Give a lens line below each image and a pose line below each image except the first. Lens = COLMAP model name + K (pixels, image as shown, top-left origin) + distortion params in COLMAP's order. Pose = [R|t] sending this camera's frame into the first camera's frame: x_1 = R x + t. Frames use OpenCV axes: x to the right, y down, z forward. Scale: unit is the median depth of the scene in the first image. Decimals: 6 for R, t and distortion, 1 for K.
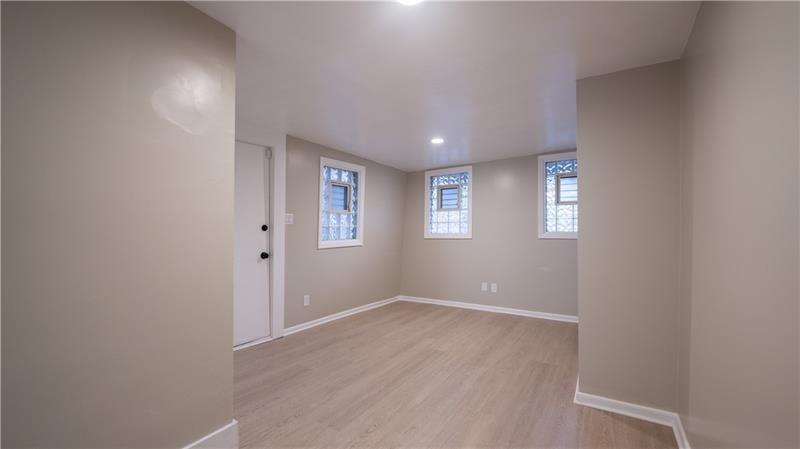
lens RADIAL K [[325.5, 0, 396.2], [0, 325.5, 221.7], [0, 0, 1]] dist [-0.000535, -0.000302]
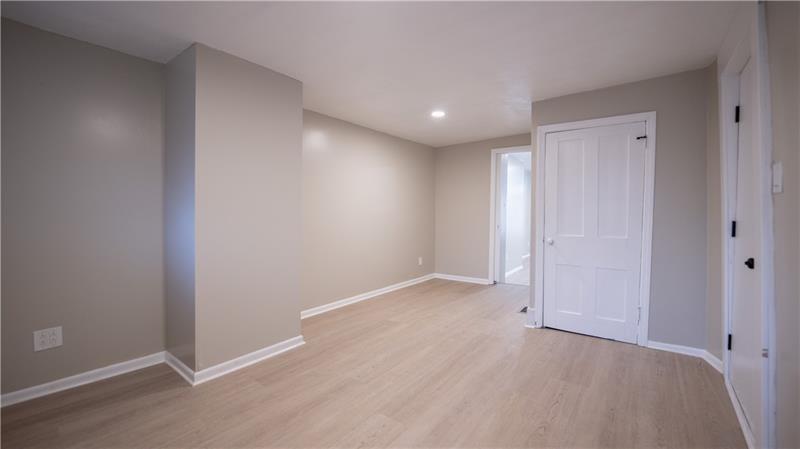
lens RADIAL K [[325.5, 0, 391.7], [0, 325.5, 207.9], [0, 0, 1]] dist [-0.000535, -0.000302]
pose [[-0.996002, -0.009063, 0.088866, 0.061018], [-0.011811, 0.999467, -0.030449, 0.038260], [-0.088543, -0.031377, -0.995578, 1.282556]]
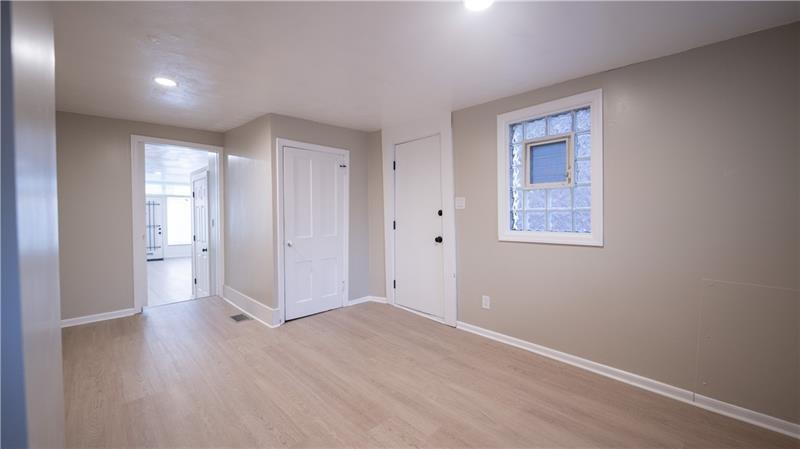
lens RADIAL K [[325.5, 0, 400.0], [0, 325.5, 220.0], [0, 0, 1]] dist [-0.000535, -0.000302]
pose [[-0.236335, 0.015561, -0.971547, 0.542956], [0.023783, 0.999665, 0.010226, 0.023553], [0.971380, -0.020690, -0.236626, 0.961442]]
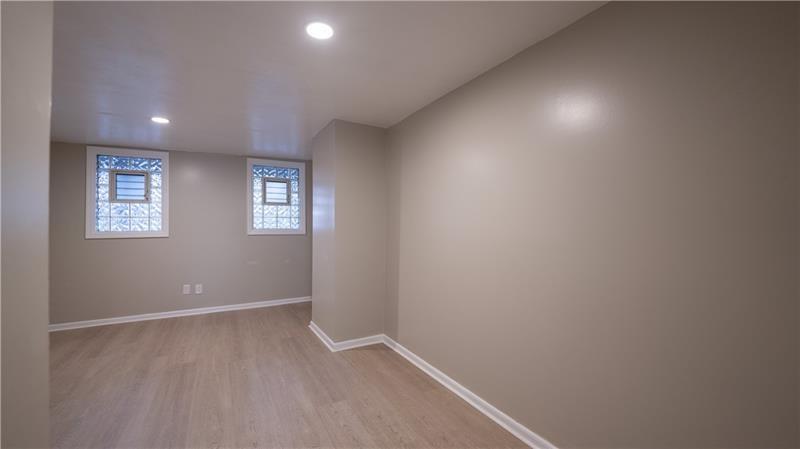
lens RADIAL K [[325.5, 0, 400.3], [0, 325.5, 225.8], [0, 0, 1]] dist [-0.000535, -0.000302]
pose [[0.464439, 0.002426, 0.885602, -0.314648], [-0.024990, 0.999634, 0.010367, -0.003050], [-0.885252, -0.026946, 0.464330, 0.064401]]
